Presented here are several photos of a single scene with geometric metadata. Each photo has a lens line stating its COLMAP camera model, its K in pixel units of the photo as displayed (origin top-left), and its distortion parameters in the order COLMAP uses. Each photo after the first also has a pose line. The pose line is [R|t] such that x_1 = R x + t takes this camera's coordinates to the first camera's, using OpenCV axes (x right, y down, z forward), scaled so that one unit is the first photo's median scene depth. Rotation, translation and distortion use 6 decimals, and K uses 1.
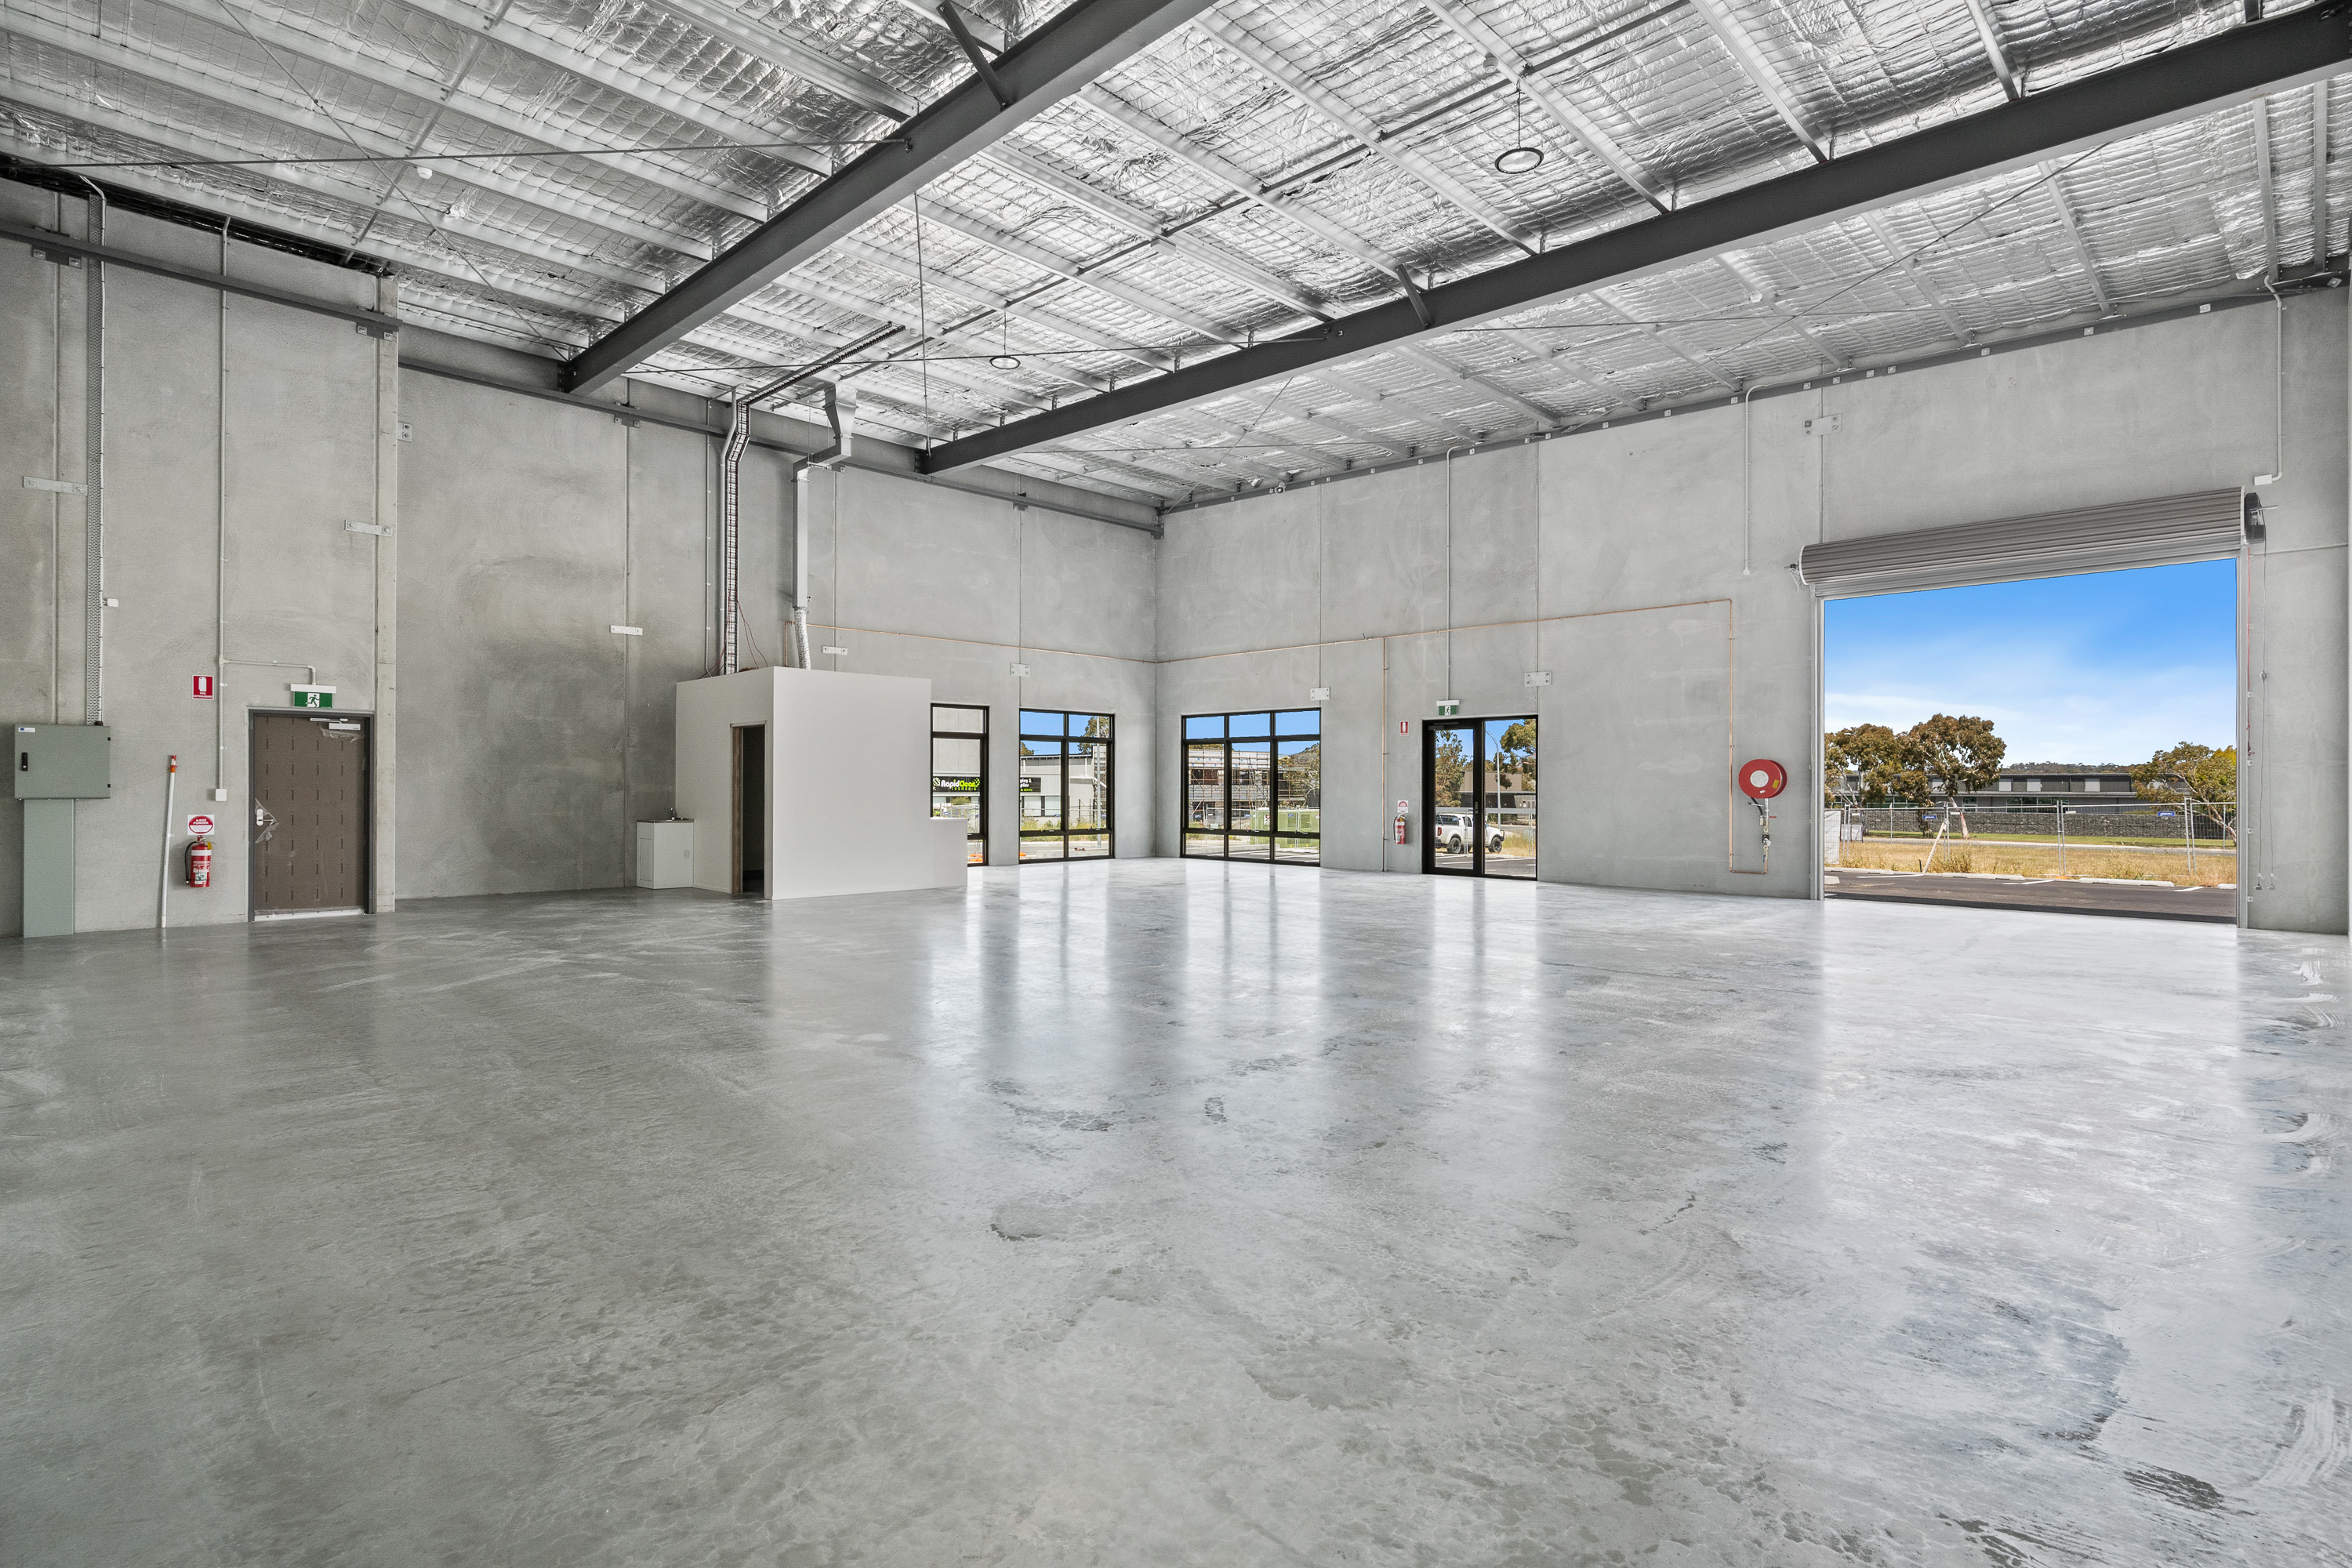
lens RADIAL K [[1156.5, 0, 1175.9], [0, 1156.5, 782.1], [0, 0, 1]] dist [0.002088, 0.000445]
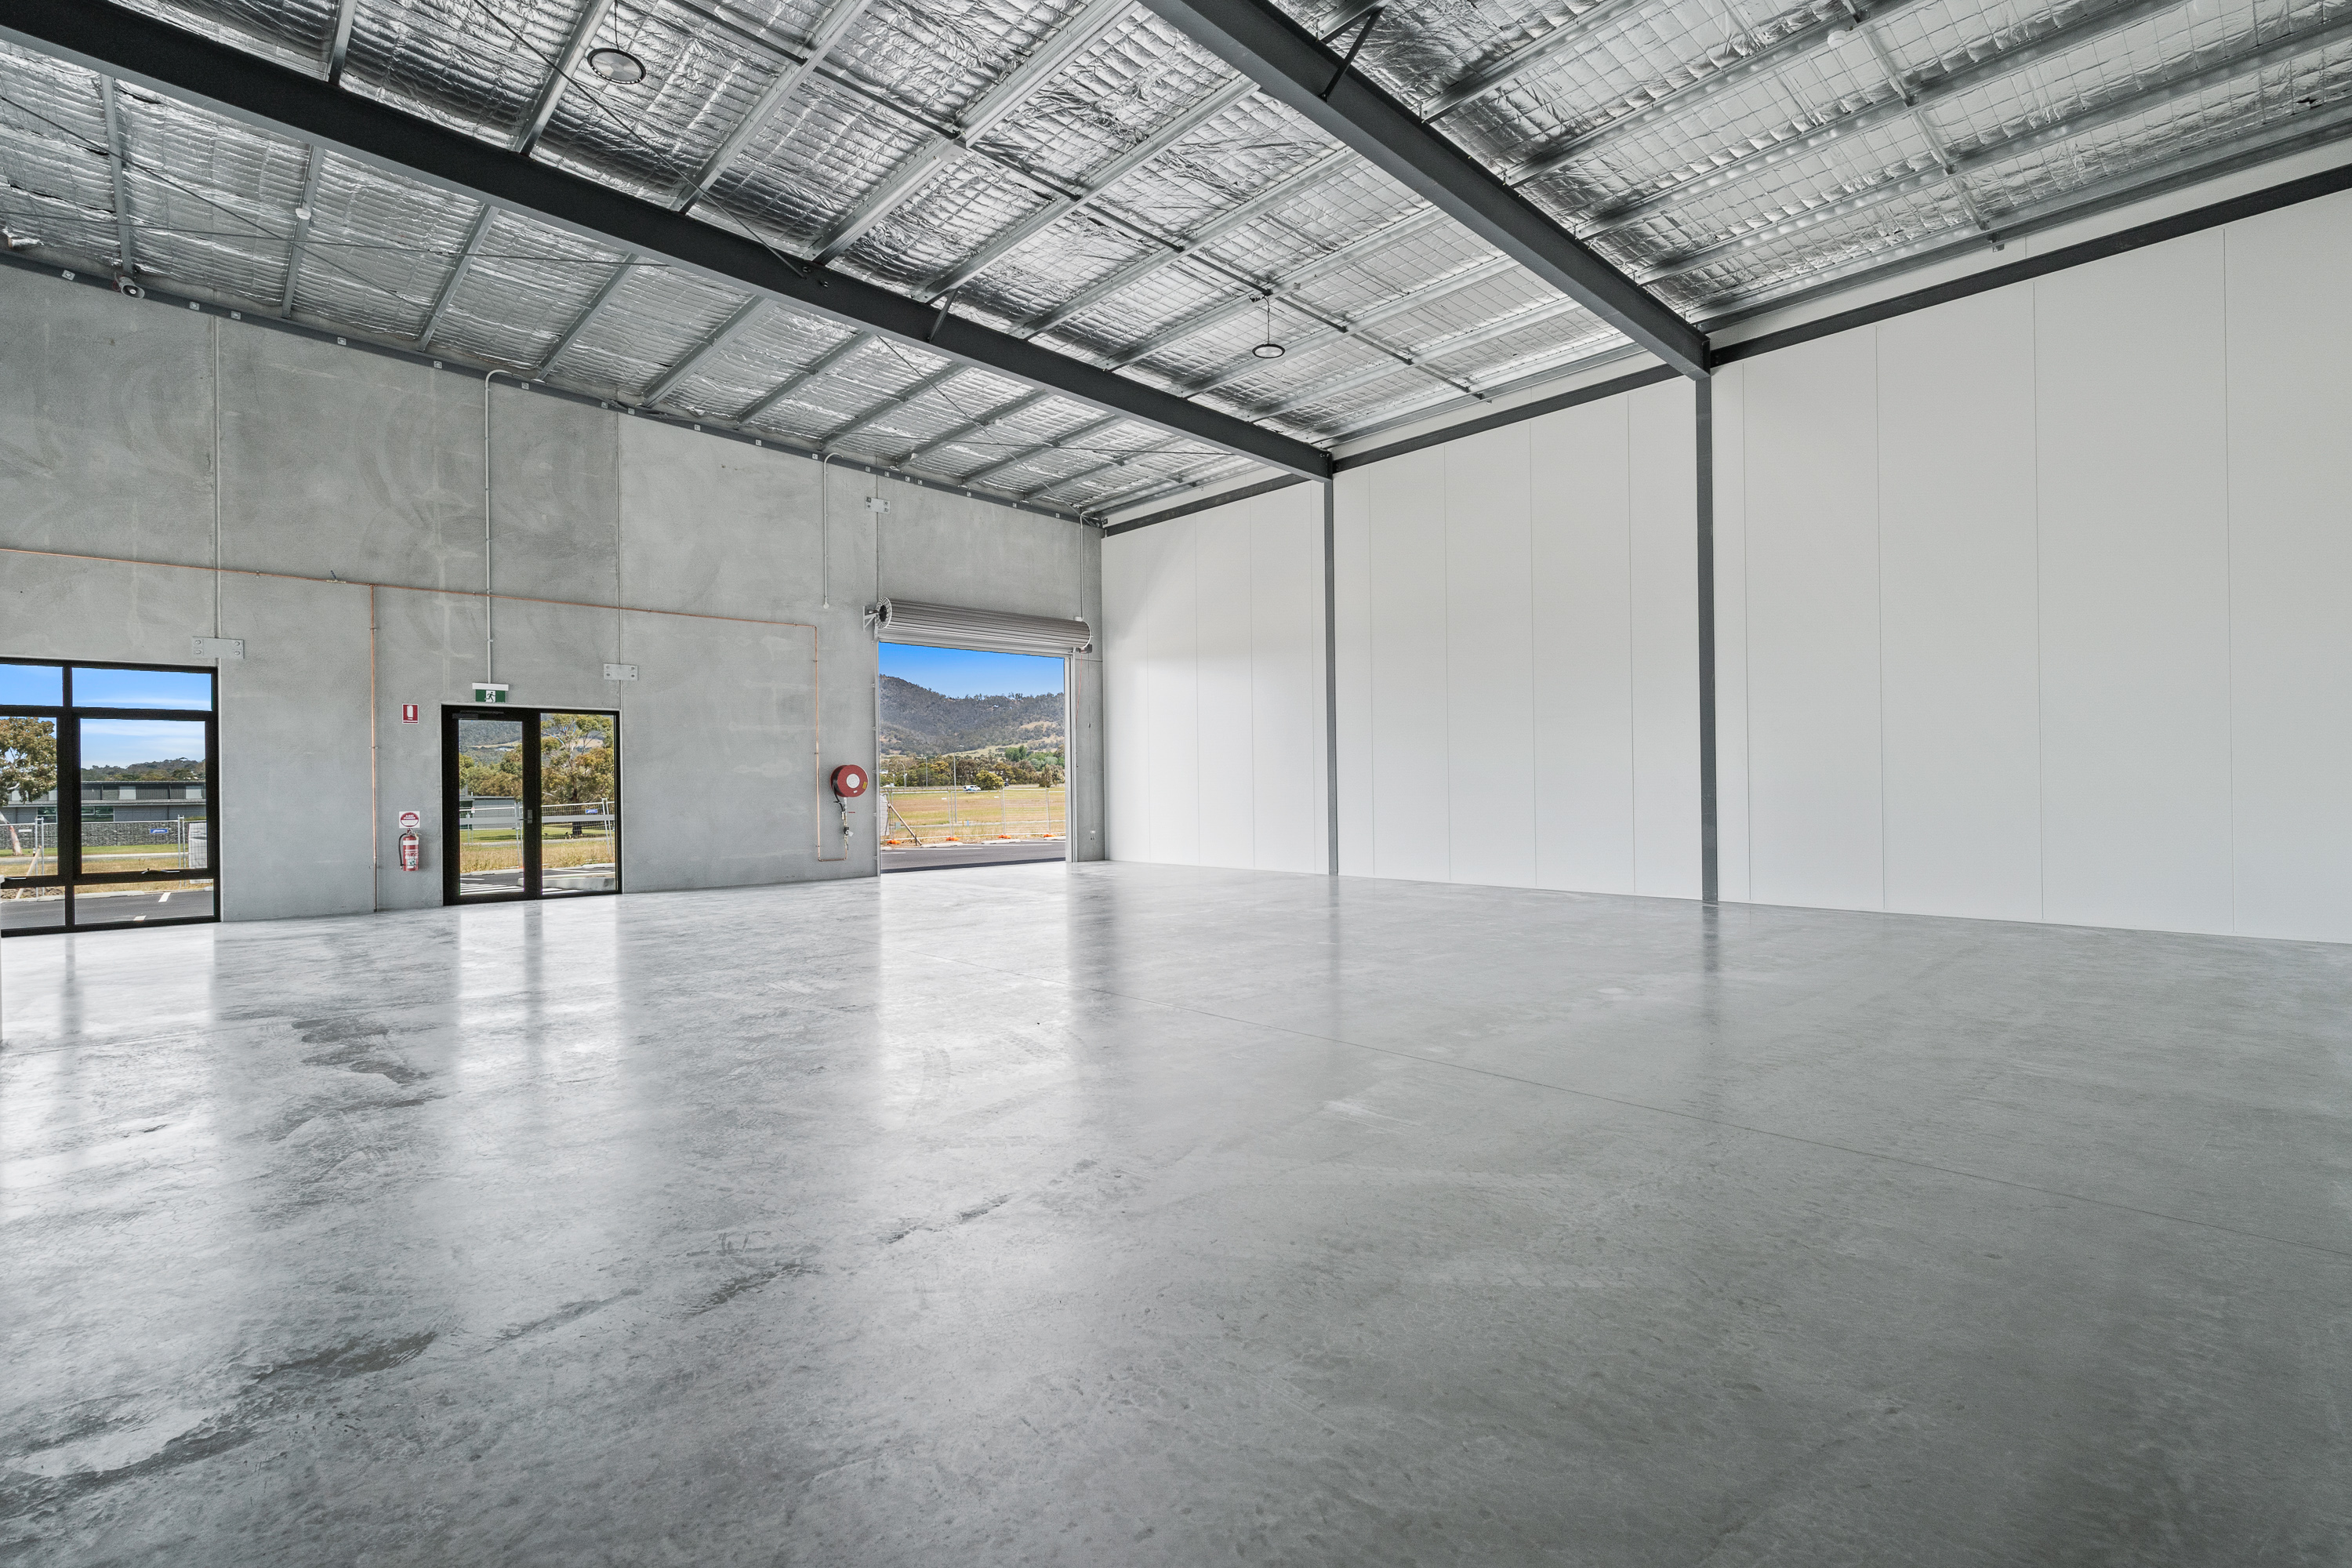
lens RADIAL K [[1074.5, 0, 1191.3], [0, 1074.5, 781.5], [0, 0, 1]] dist [0.001115, 0.000112]
pose [[0.020104, 0.001160, 0.999797, -0.526217], [0.006906, 0.999975, -0.001299, 0.001118], [-0.999774, 0.006931, 0.020095, 0.535529]]
